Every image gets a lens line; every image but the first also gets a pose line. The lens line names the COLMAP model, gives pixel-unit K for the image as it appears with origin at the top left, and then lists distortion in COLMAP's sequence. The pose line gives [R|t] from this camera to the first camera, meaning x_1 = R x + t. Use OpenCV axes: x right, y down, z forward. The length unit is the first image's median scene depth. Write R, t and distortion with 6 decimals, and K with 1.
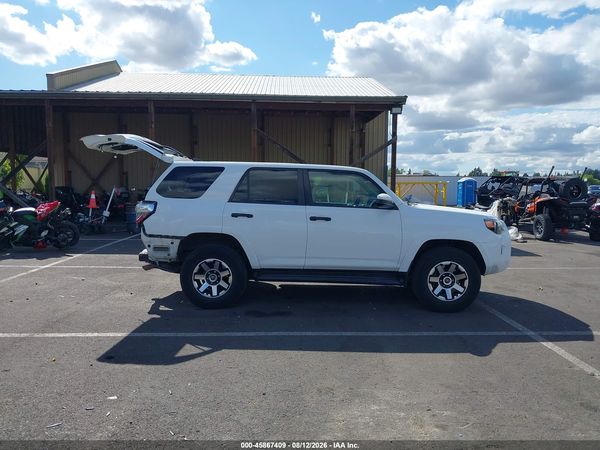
lens RADIAL K [[475.9, 0, 313.4], [0, 475.9, 225.7], [0, 0, 1]] dist [-0.002405, -0.010728]
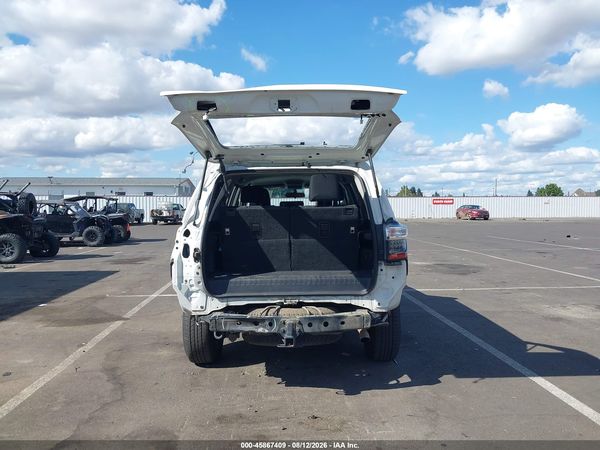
lens RADIAL K [[484.0, 0, 311.3], [0, 484.0, 223.0], [0, 0, 1]] dist [-0.009346, -0.010471]
pose [[-0.026856, -0.041663, 0.998771, -0.990587], [0.080654, 0.995783, 0.043707, -0.085700], [-0.996380, 0.081728, -0.023383, 1.139646]]
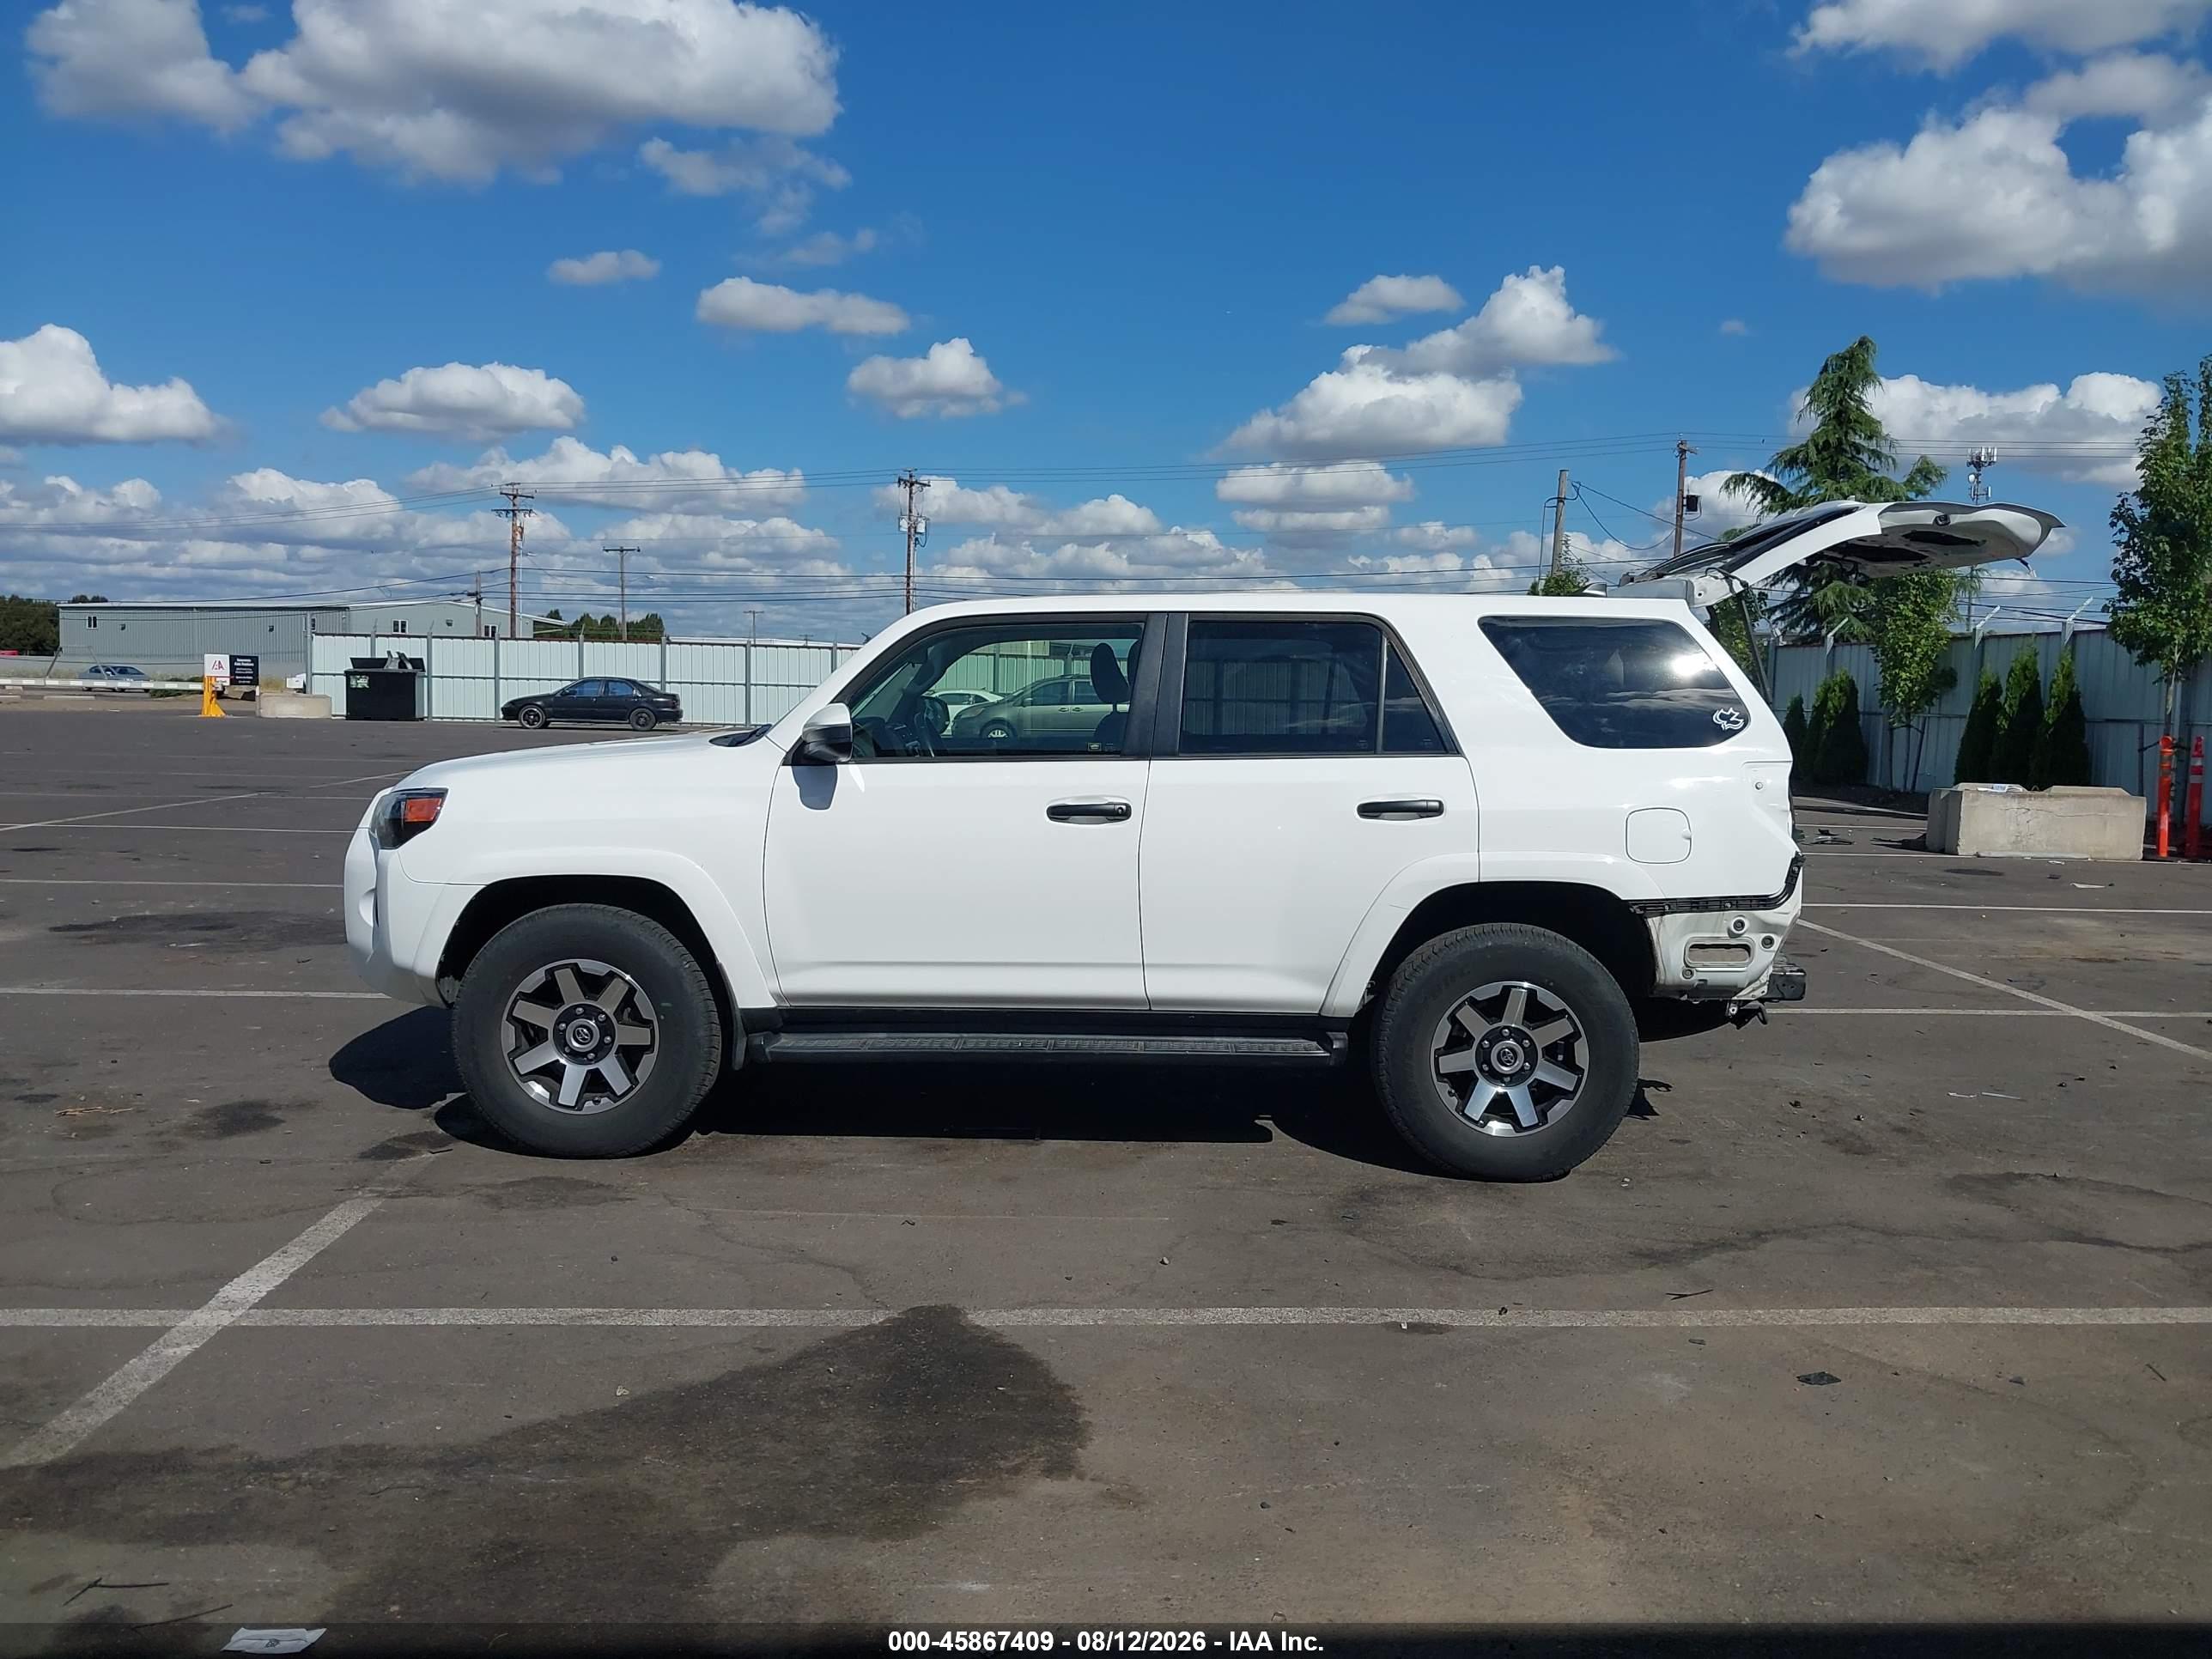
lens RADIAL K [[1754.4, 0, 1155.5], [0, 1754.4, 832.2], [0, 0, 1]] dist [-0.002405, -0.010728]
pose [[-0.999210, -0.032654, -0.022656, 0.006957], [-0.035879, 0.986340, 0.160767, -0.176377], [0.017097, 0.161453, -0.986732, 2.225207]]
